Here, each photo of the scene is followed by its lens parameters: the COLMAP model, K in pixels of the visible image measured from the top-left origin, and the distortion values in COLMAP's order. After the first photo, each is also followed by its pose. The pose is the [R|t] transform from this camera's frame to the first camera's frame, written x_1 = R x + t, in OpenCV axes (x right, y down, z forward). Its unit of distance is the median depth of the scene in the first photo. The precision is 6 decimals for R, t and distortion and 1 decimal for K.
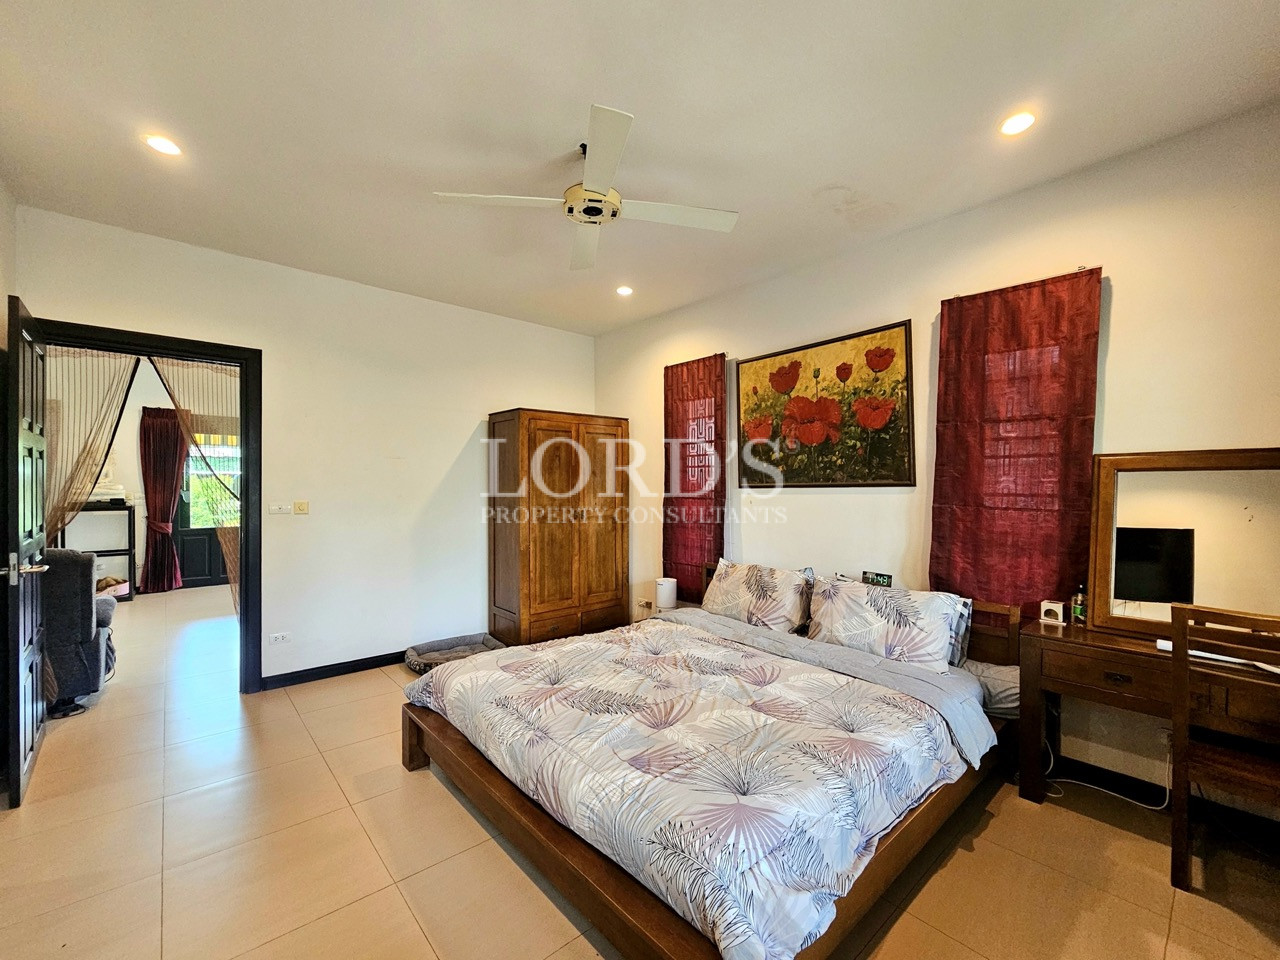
lens RADIAL K [[532.0, 0, 640.4], [0, 532.0, 486.5], [0, 0, 1]] dist [0.000807, 0.000086]
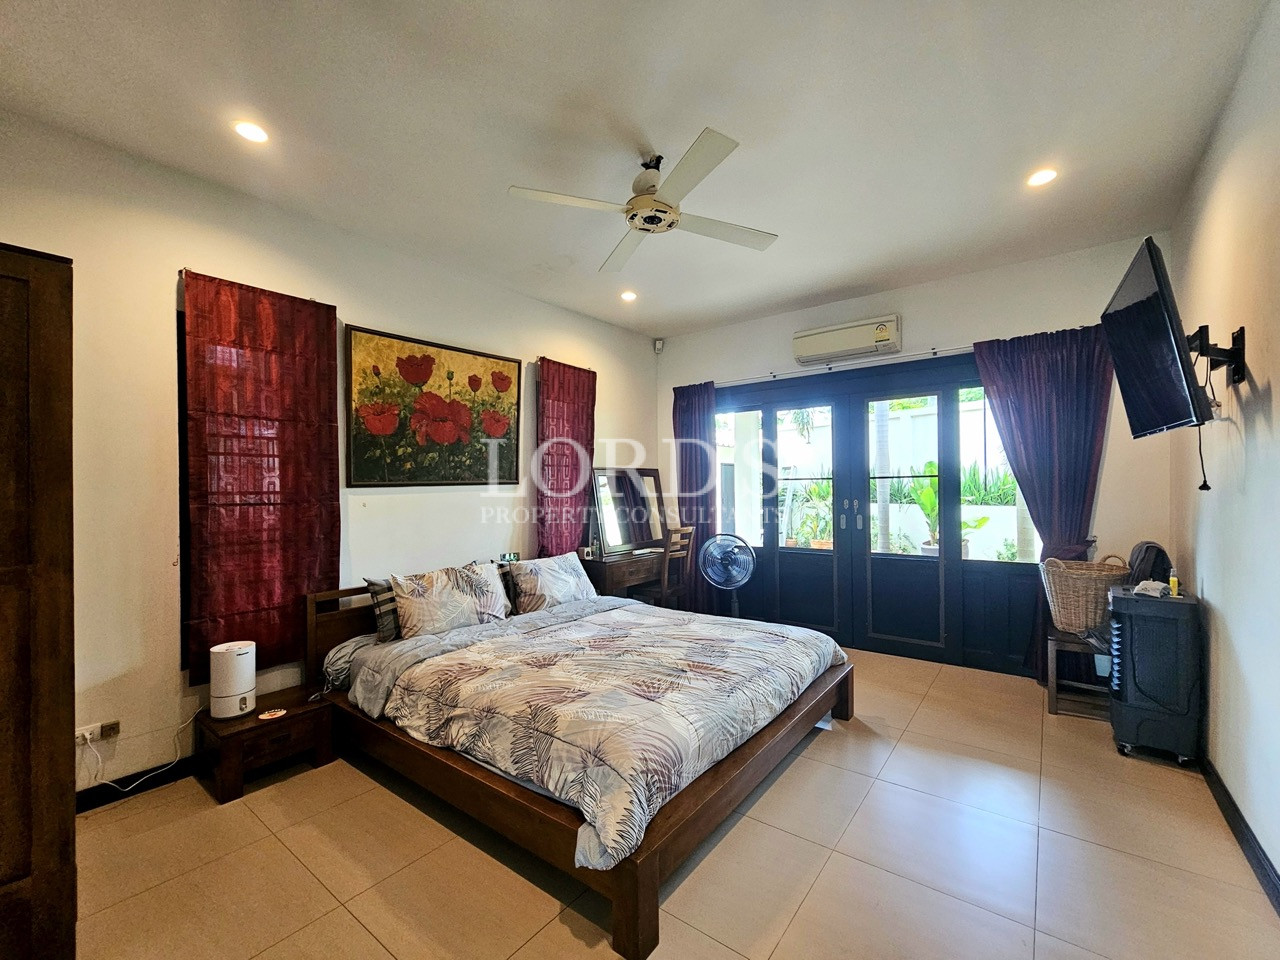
lens RADIAL K [[532.0, 0, 640.4], [0, 532.0, 486.5], [0, 0, 1]] dist [0.000807, 0.000086]
pose [[-0.180555, 0.004383, 0.983555, -0.764348], [0.017227, 0.999851, -0.001293, 0.011260], [-0.983414, 0.016711, -0.180603, 0.836724]]
